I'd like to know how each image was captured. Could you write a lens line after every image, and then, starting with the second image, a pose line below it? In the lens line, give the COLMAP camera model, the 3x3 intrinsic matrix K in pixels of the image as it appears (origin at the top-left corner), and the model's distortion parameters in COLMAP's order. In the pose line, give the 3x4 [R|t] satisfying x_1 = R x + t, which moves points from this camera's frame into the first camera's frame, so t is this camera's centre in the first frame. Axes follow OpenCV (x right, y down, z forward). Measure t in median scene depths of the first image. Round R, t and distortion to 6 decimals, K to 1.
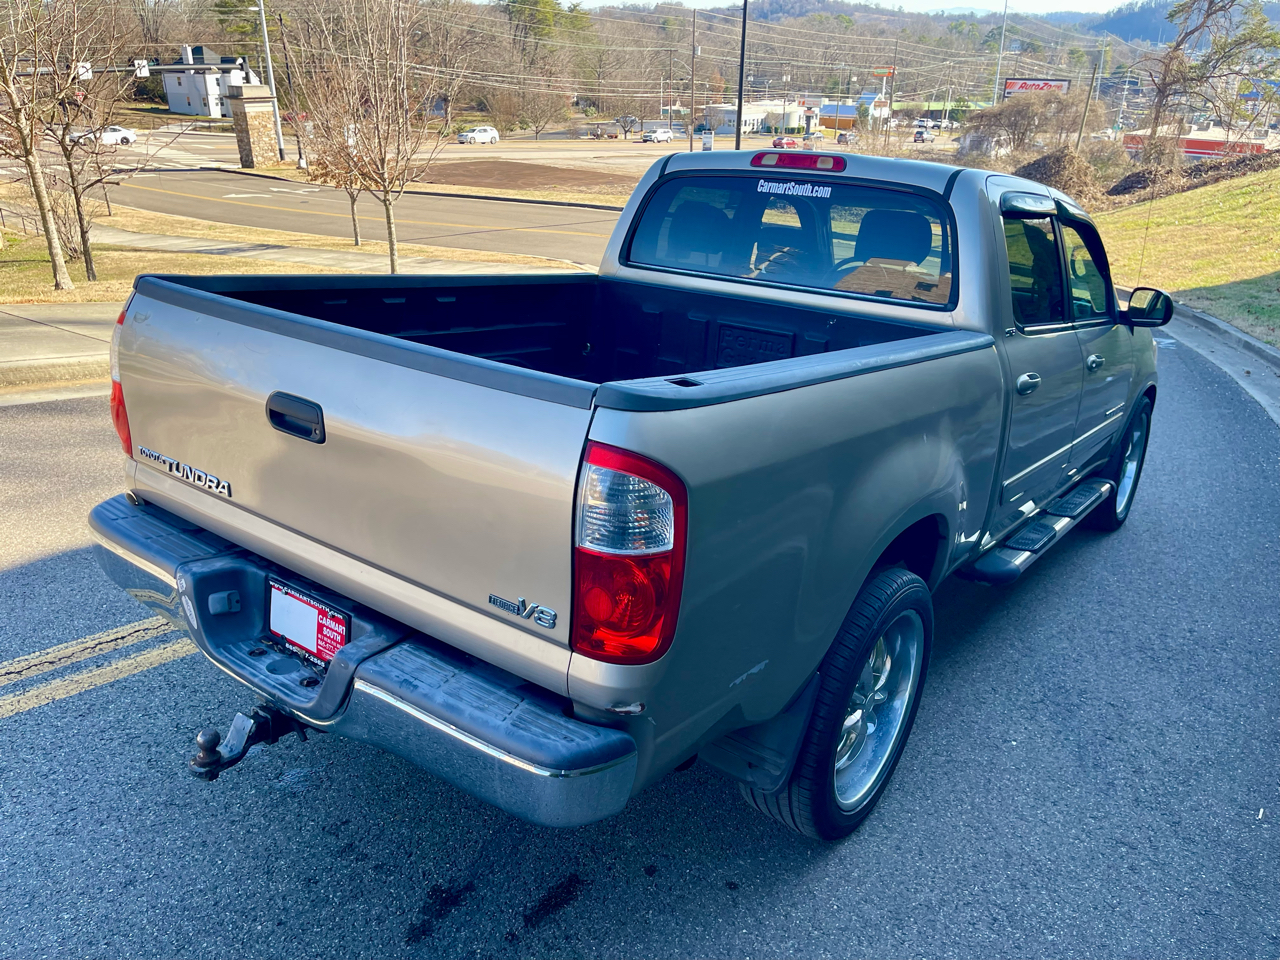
lens RADIAL K [[967.2, 0, 643.1], [0, 967.2, 476.0], [0, 0, 1]] dist [0.106810, -0.149787]
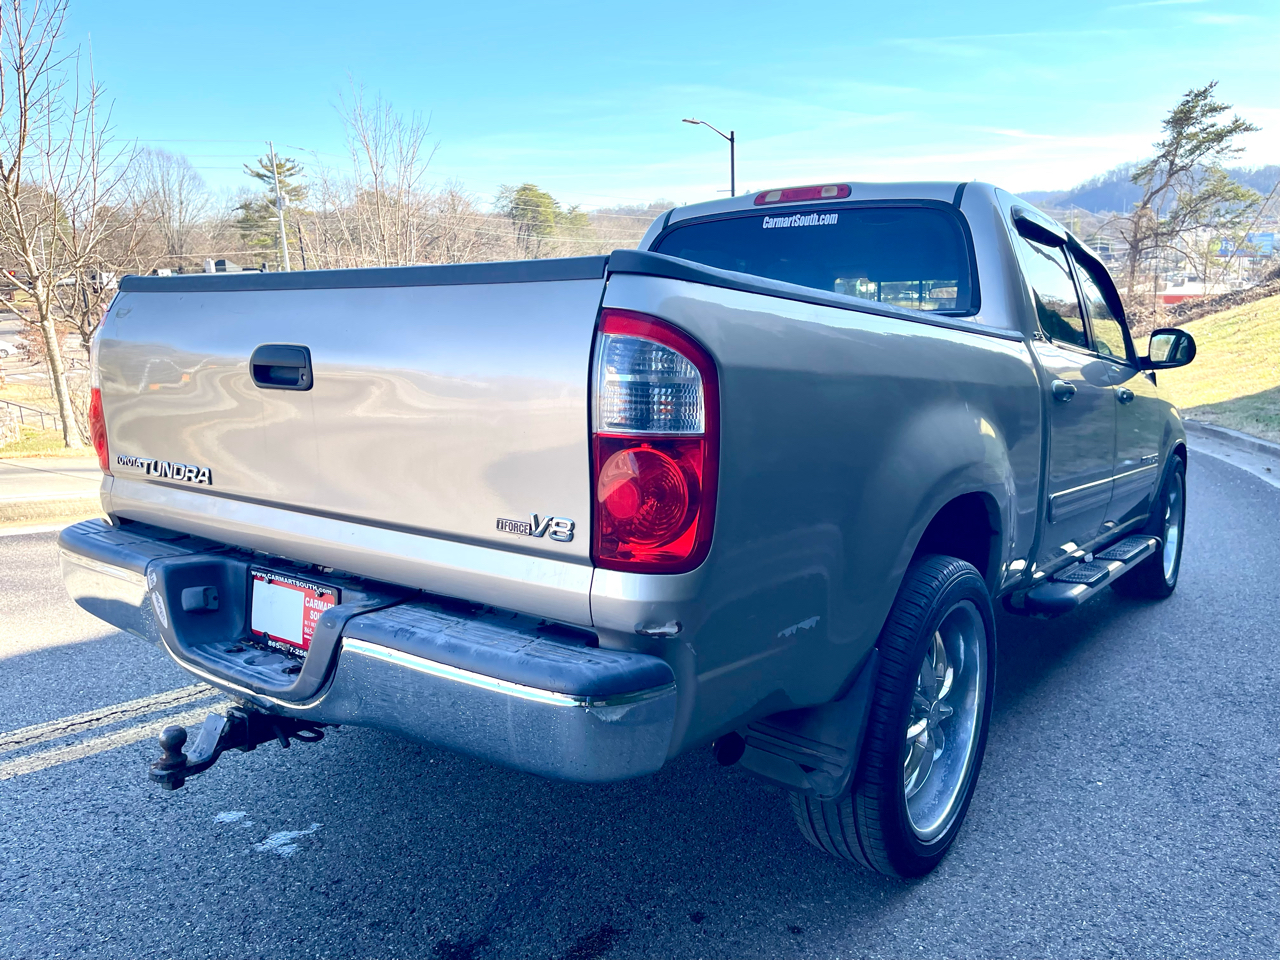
lens RADIAL K [[967.1, 0, 649.7], [0, 967.1, 474.5], [0, 0, 1]] dist [0.107973, -0.150987]
pose [[0.998713, -0.050712, -0.000784, -0.012552], [0.049751, 0.982566, -0.179132, 0.167069], [0.009855, 0.178863, 0.983825, 0.094036]]
